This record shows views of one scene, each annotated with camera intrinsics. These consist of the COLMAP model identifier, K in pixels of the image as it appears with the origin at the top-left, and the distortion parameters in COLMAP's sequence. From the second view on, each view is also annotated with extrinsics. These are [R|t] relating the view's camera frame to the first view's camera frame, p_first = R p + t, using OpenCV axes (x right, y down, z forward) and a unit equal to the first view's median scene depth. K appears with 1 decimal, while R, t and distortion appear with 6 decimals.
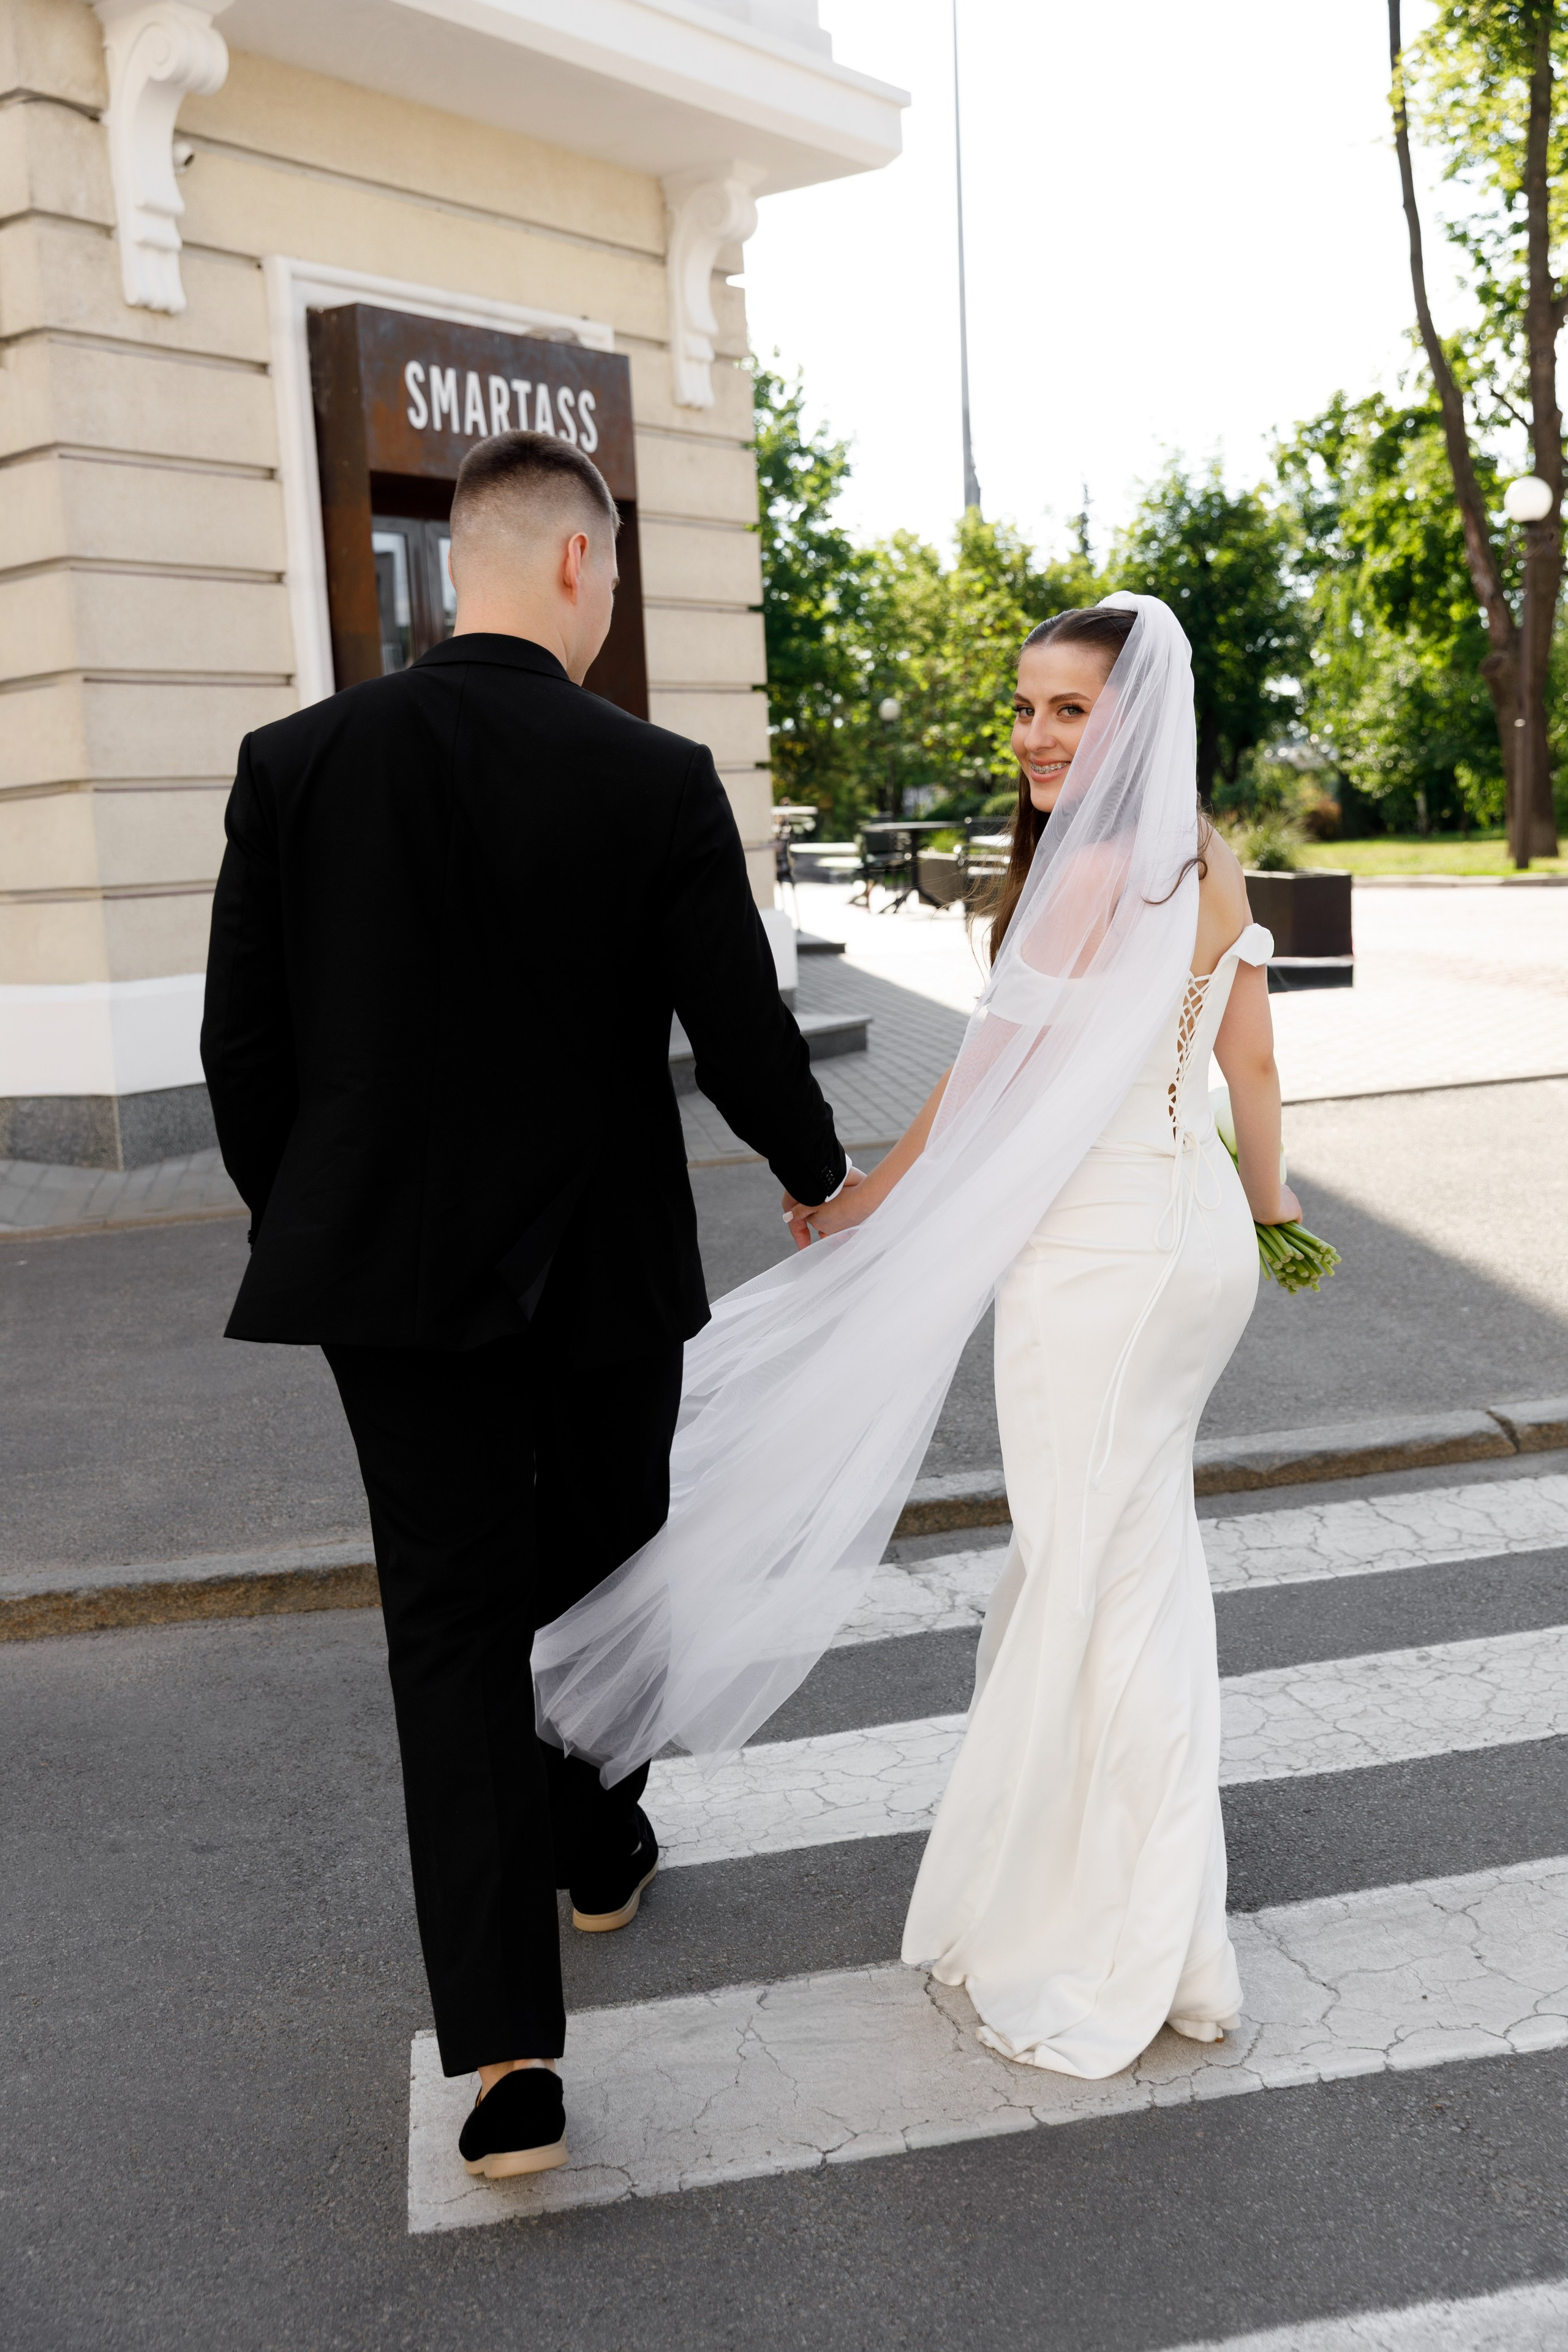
lens RADIAL K [[2279.0, 0, 794.6], [0, 2279.0, 1182.8], [0, 0, 1]] dist [0.017716, 0.001616]
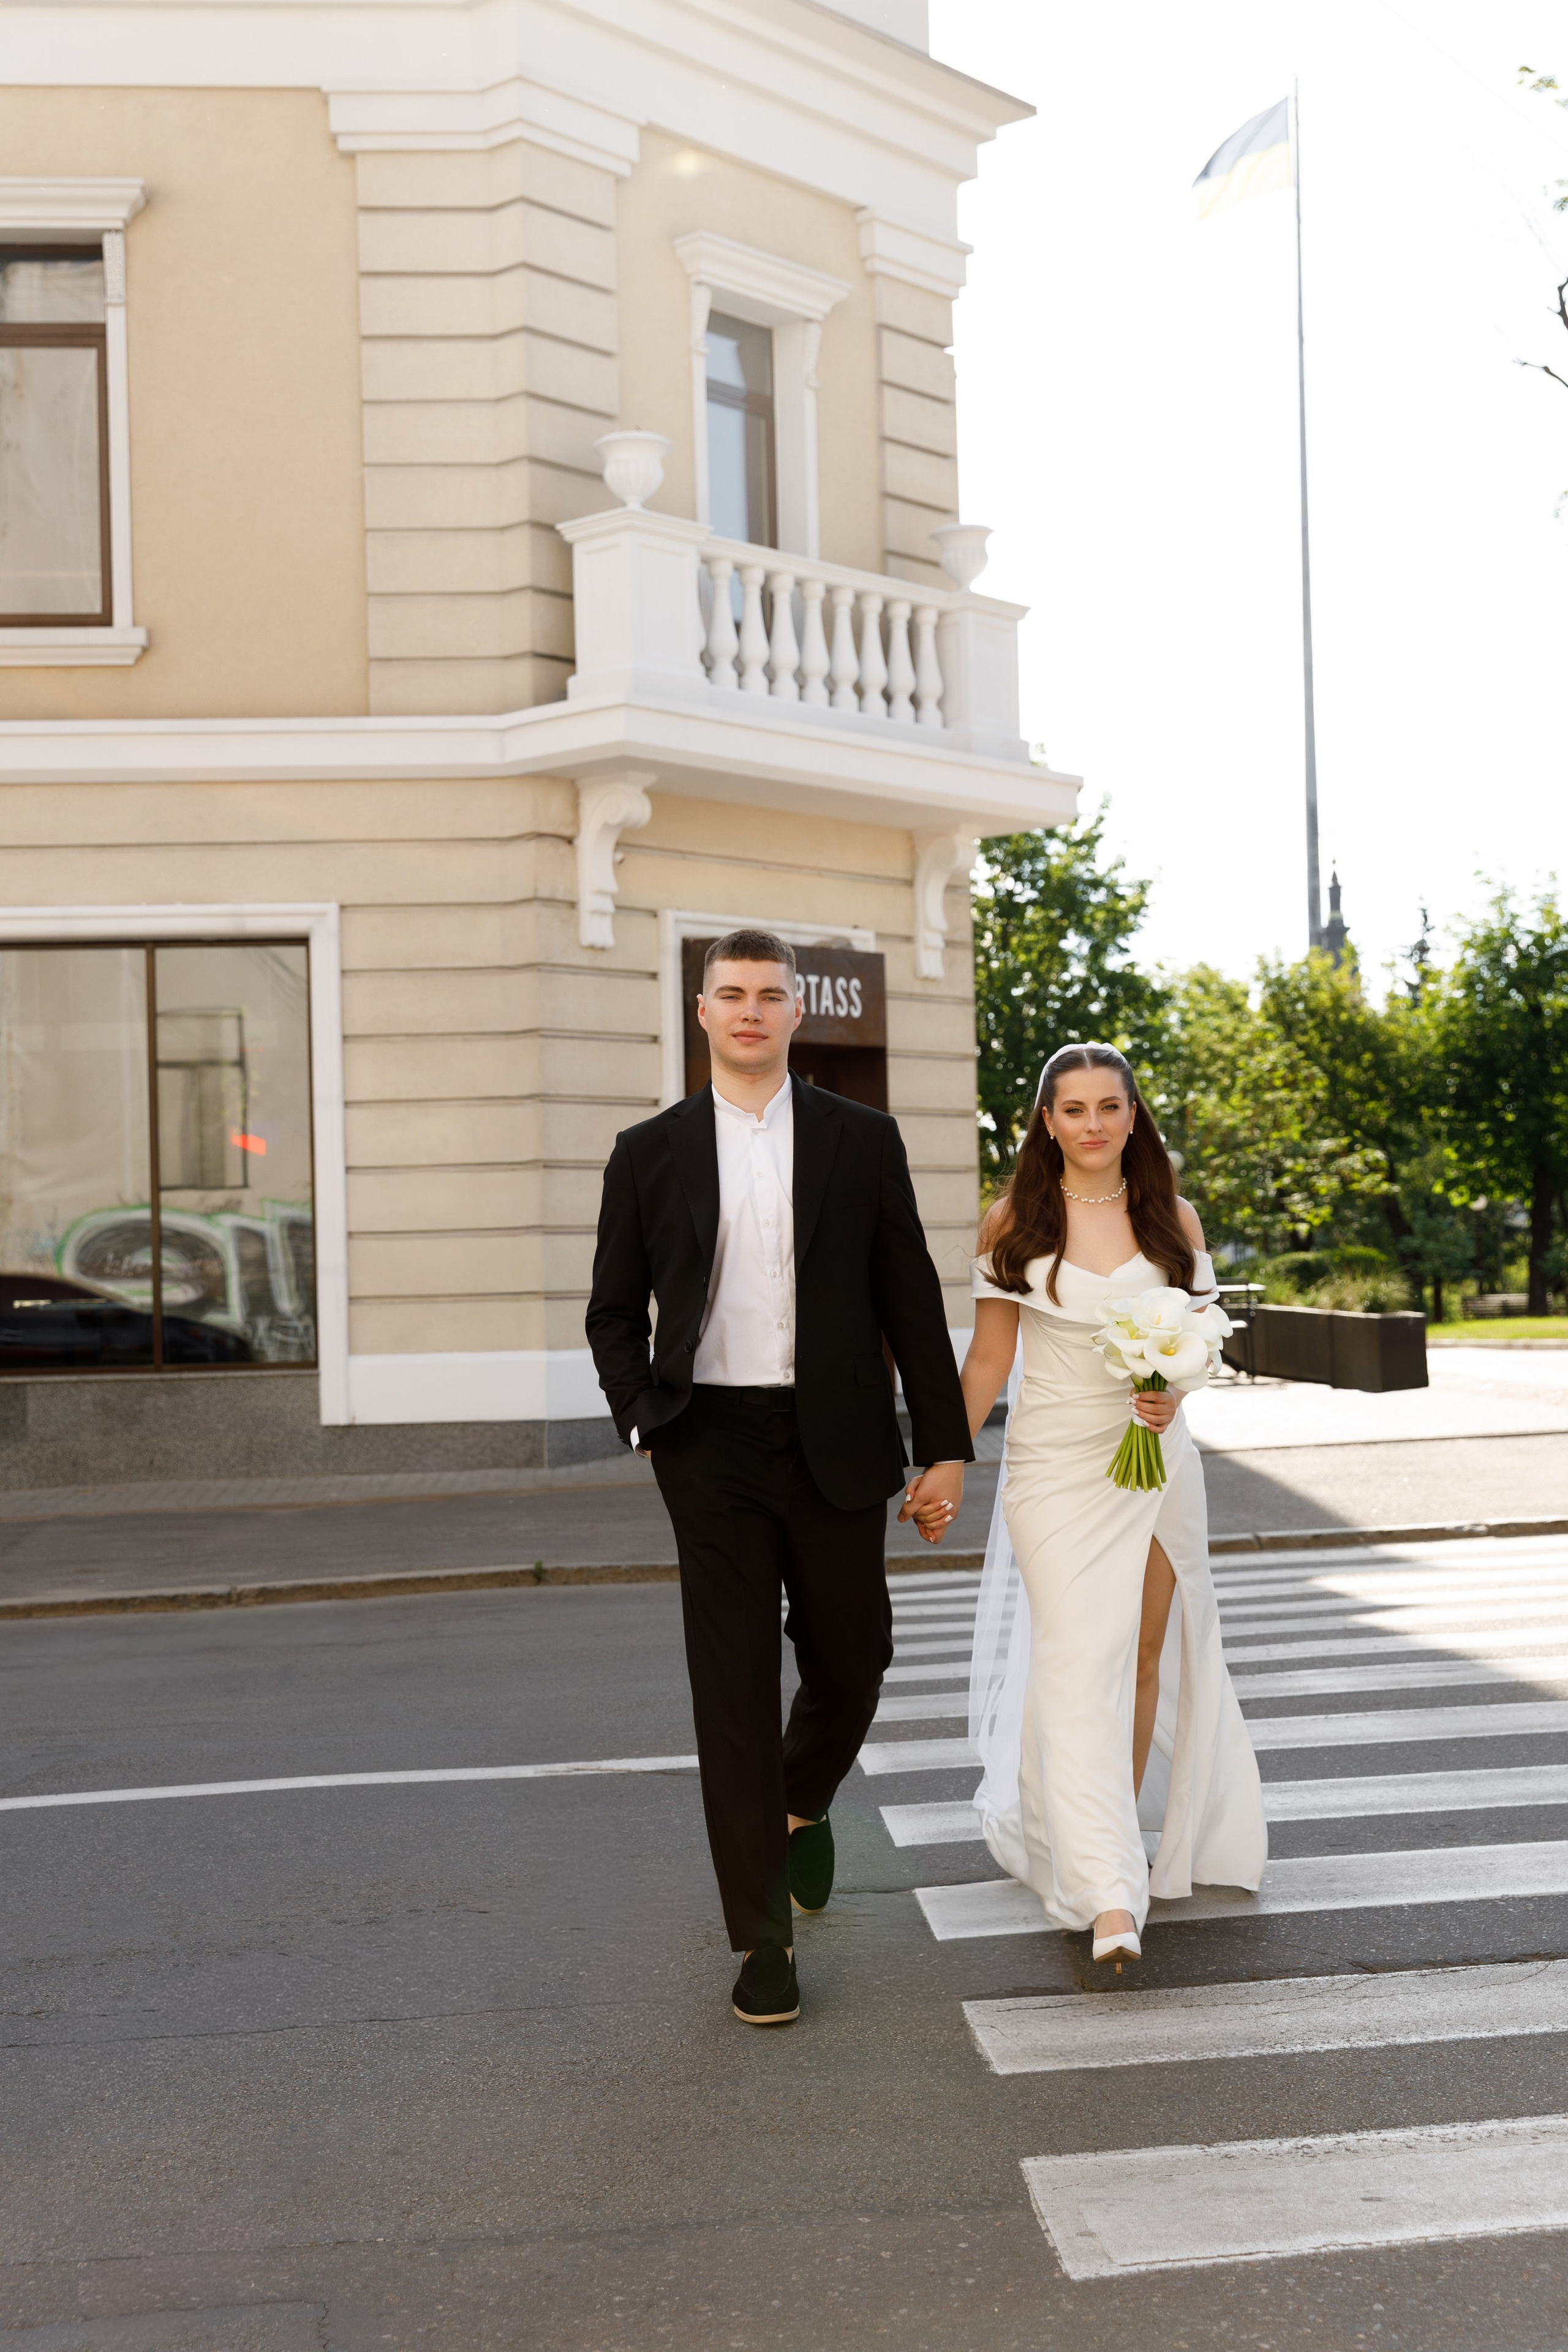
lens RADIAL K [[2905.3, 0, 784.0], [0, 2905.3, 1176.0], [0, 0, 1]] dist [0.009184, 0.016797]
pose [[0.993576, 0.018952, -0.111568, 0.016510], [-0.040045, 0.980970, -0.189986, 0.030974], [0.105844, 0.193234, 0.975427, -0.178842]]
